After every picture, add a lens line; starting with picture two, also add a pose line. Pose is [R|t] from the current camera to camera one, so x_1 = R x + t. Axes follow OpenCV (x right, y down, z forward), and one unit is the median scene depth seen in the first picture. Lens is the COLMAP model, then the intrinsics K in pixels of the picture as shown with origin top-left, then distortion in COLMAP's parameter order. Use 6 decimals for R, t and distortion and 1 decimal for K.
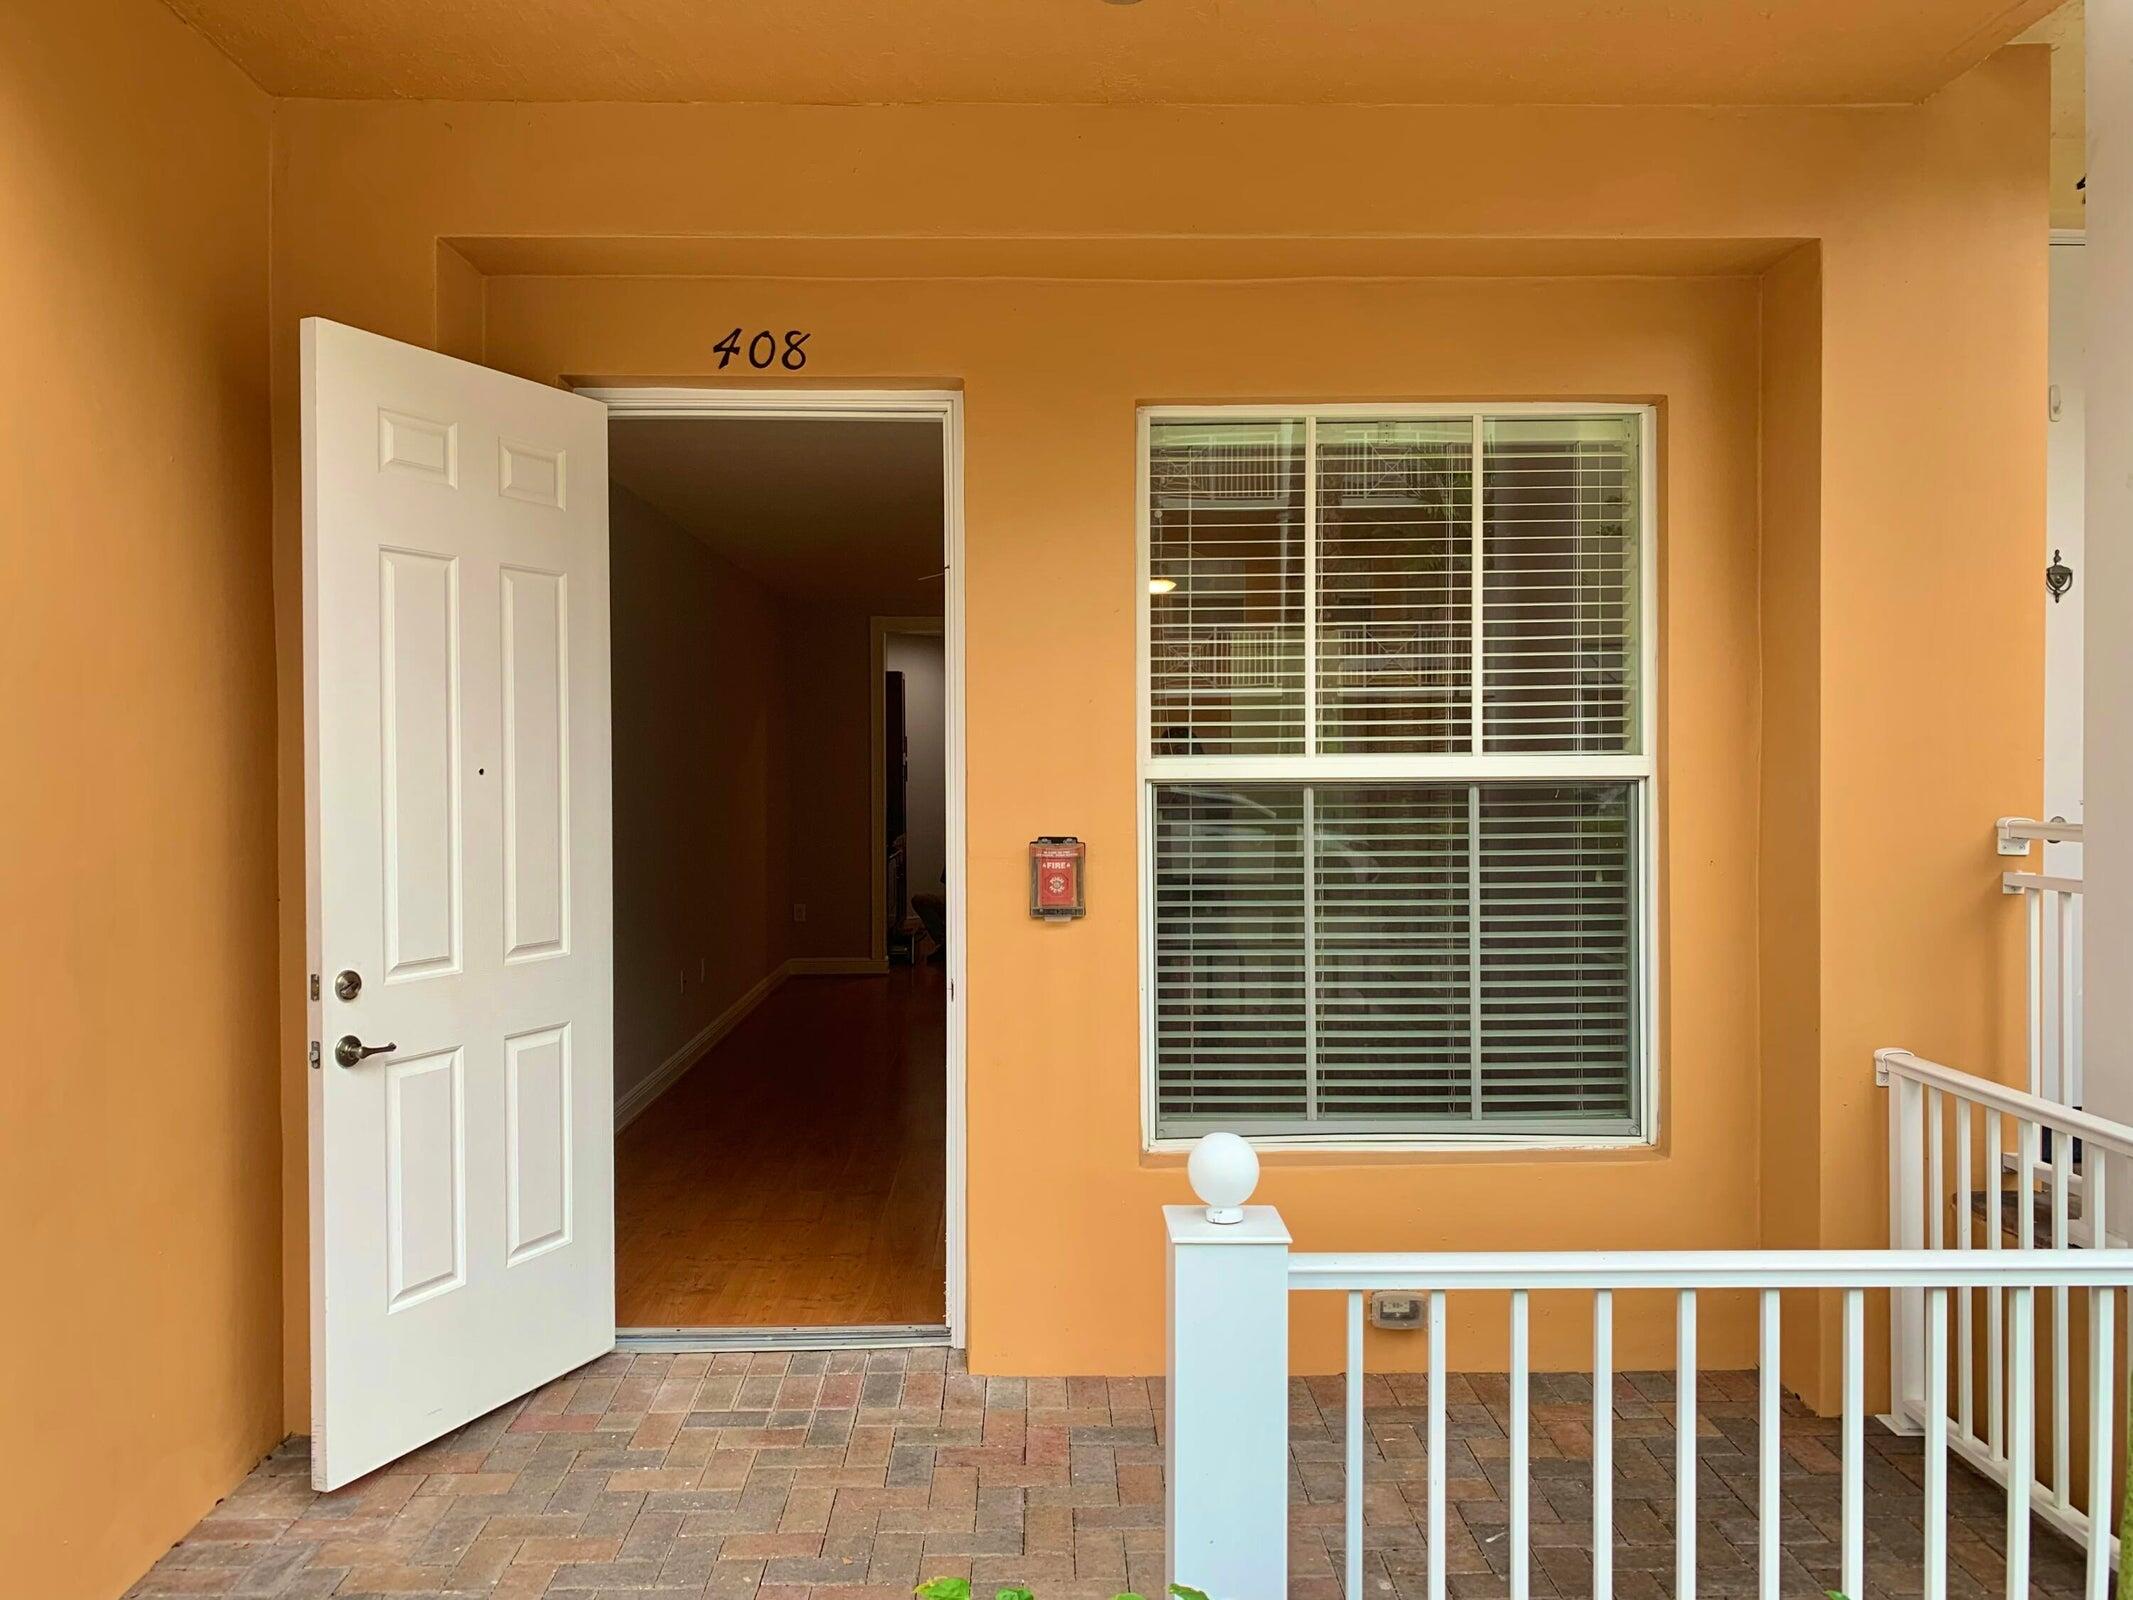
lens RADIAL K [[1652.9, 0, 1063.6], [0, 1652.9, 800.4], [0, 0, 1]] dist [0.021117, -0.014504]
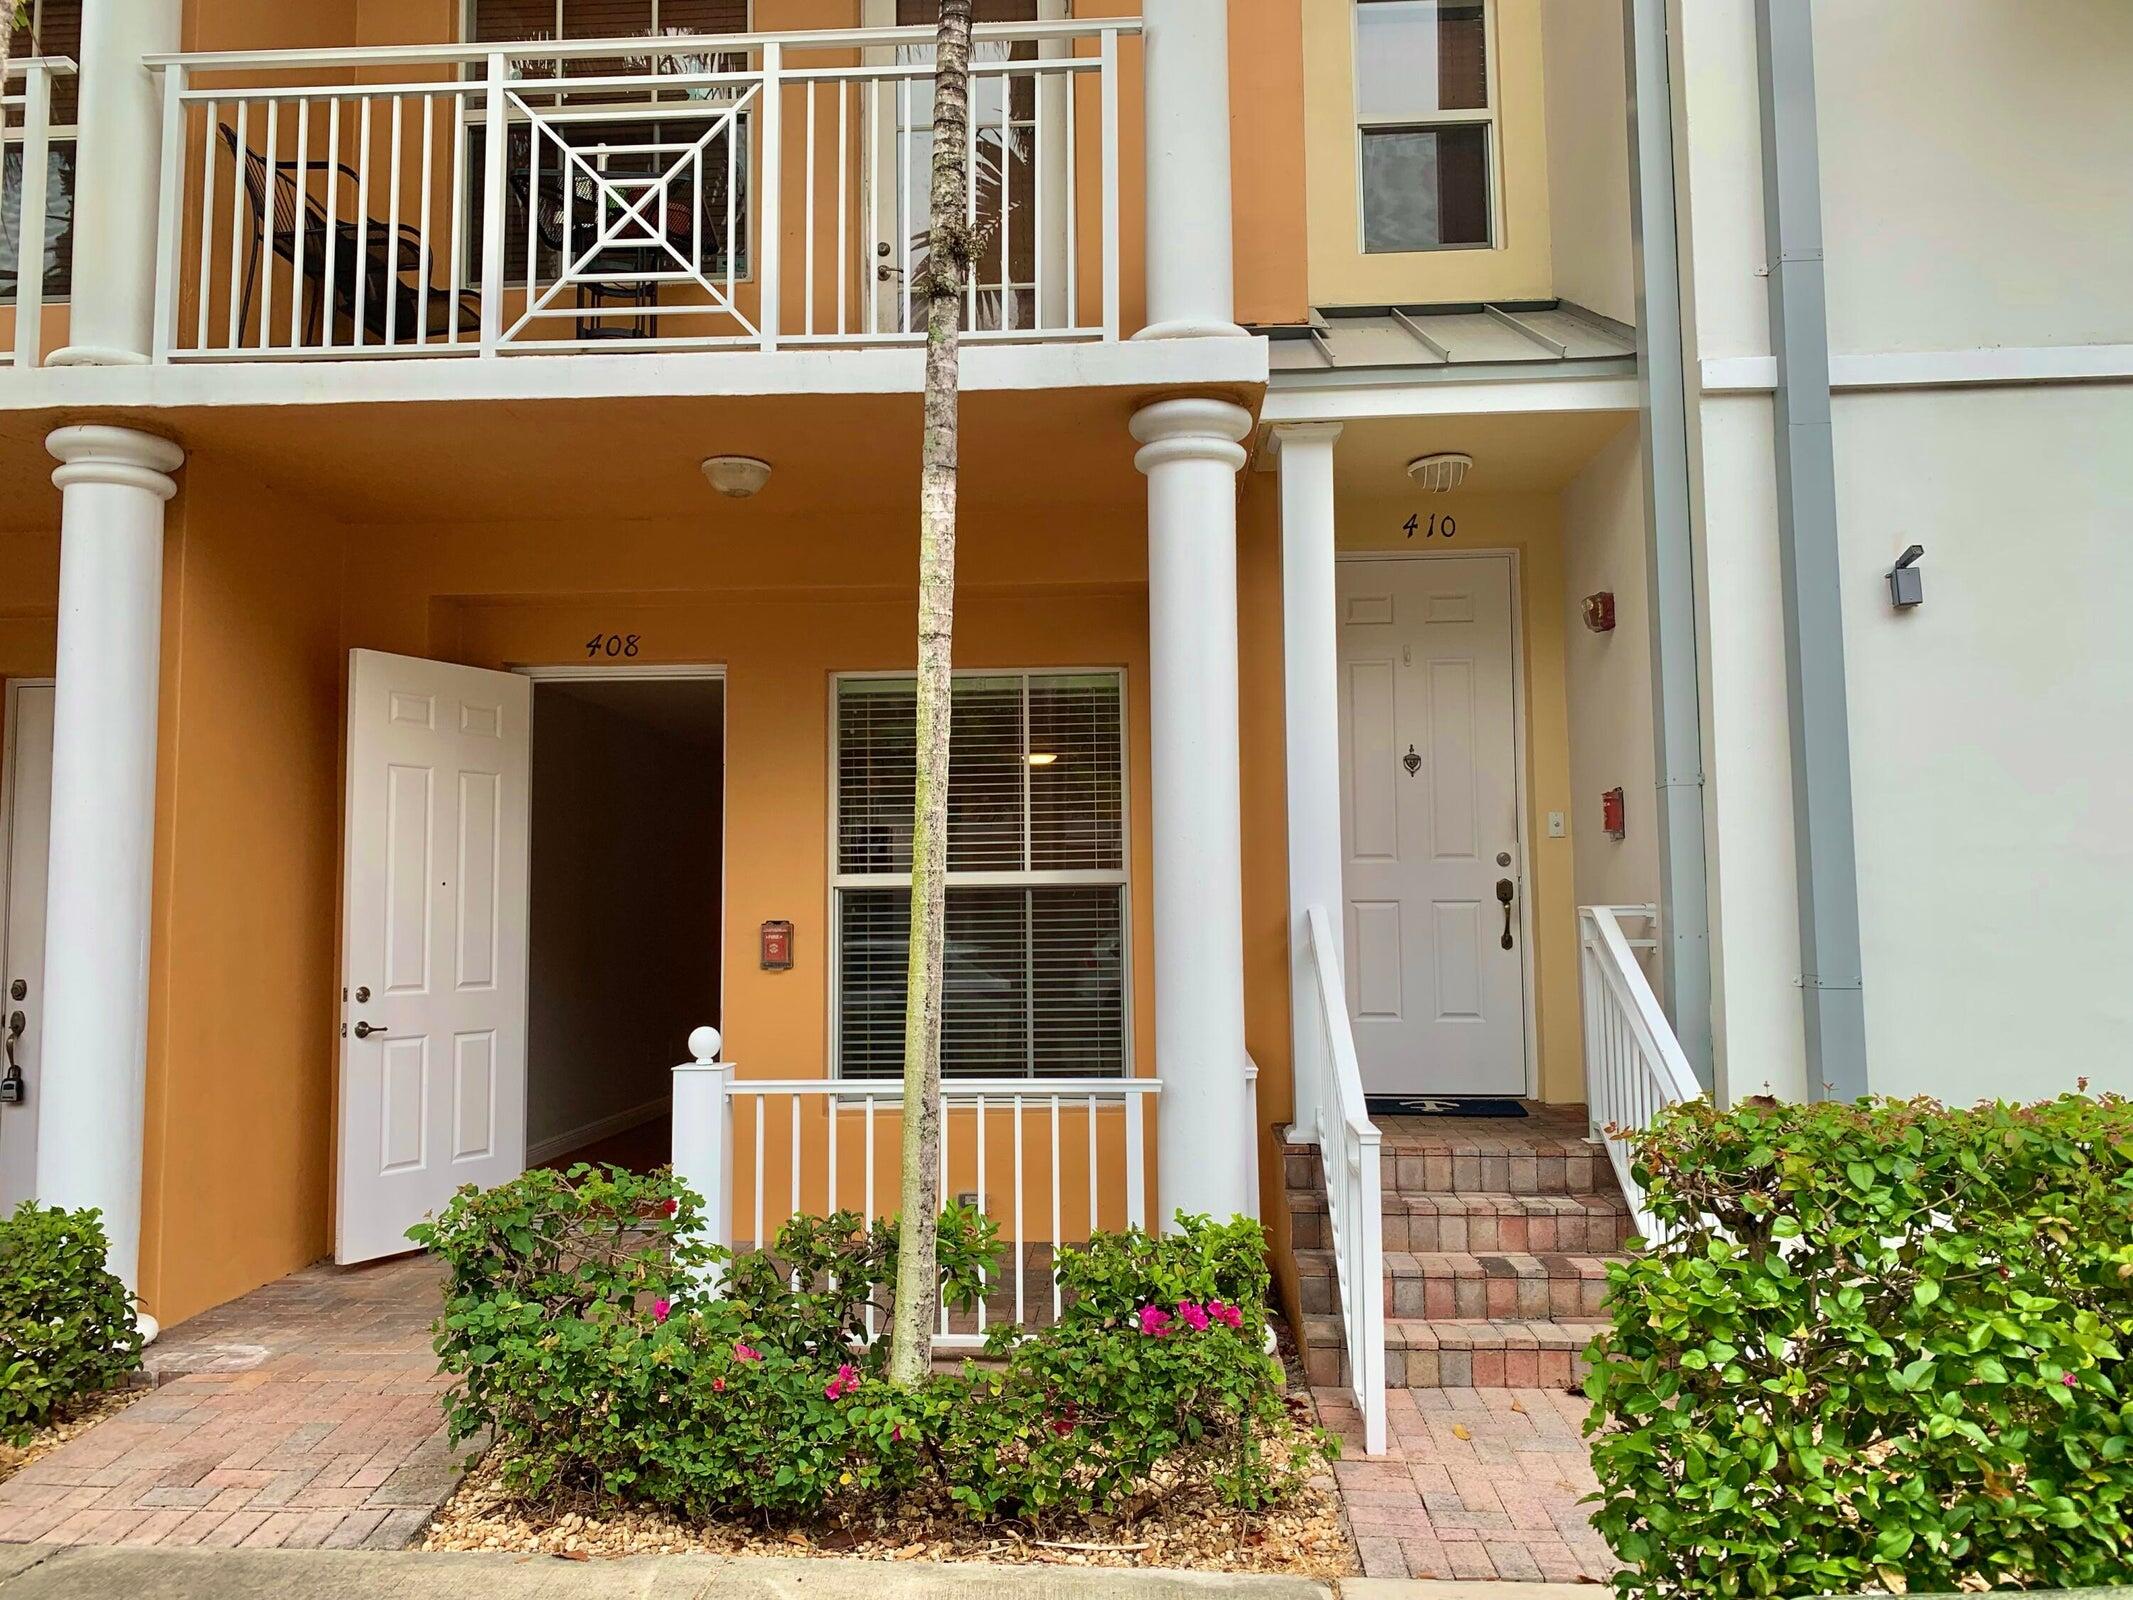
lens RADIAL K [[1652.9, 0, 1067.4], [0, 1652.9, 798.6], [0, 0, 1]] dist [0.021117, -0.014504]
pose [[0.997014, -0.012497, -0.076202, 0.432657], [0.005375, 0.995655, -0.092962, 0.057366], [0.077032, 0.092275, 0.992749, -0.700997]]
